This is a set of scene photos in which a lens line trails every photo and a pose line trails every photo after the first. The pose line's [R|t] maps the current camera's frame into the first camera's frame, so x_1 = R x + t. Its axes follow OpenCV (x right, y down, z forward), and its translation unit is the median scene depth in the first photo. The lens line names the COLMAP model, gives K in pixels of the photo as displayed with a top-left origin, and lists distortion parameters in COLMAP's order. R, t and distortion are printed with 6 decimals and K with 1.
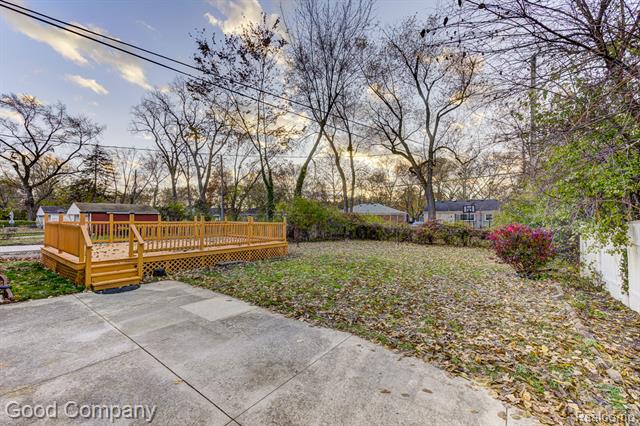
lens RADIAL K [[246.1, 0, 320.0], [0, 246.1, 213.0], [0, 0, 1]] dist [0.000637, 0.000160]
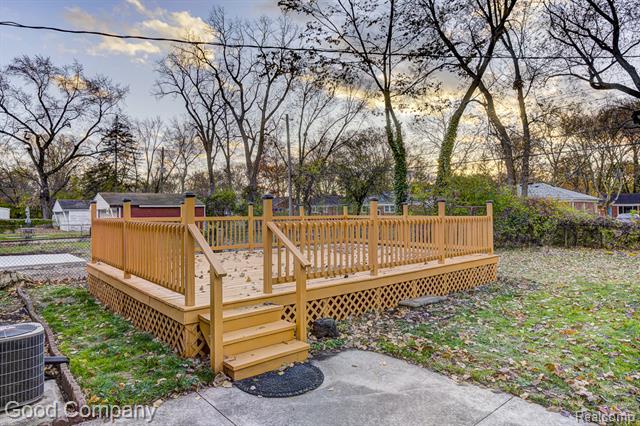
lens RADIAL K [[361.3, 0, 319.2], [0, 361.3, 203.7], [0, 0, 1]] dist [-0.002709, -0.000720]
pose [[0.978521, -0.019431, -0.205227, -0.107546], [0.019036, 0.999811, -0.003896, 0.003526], [0.205264, -0.000094, 0.978707, 0.072193]]
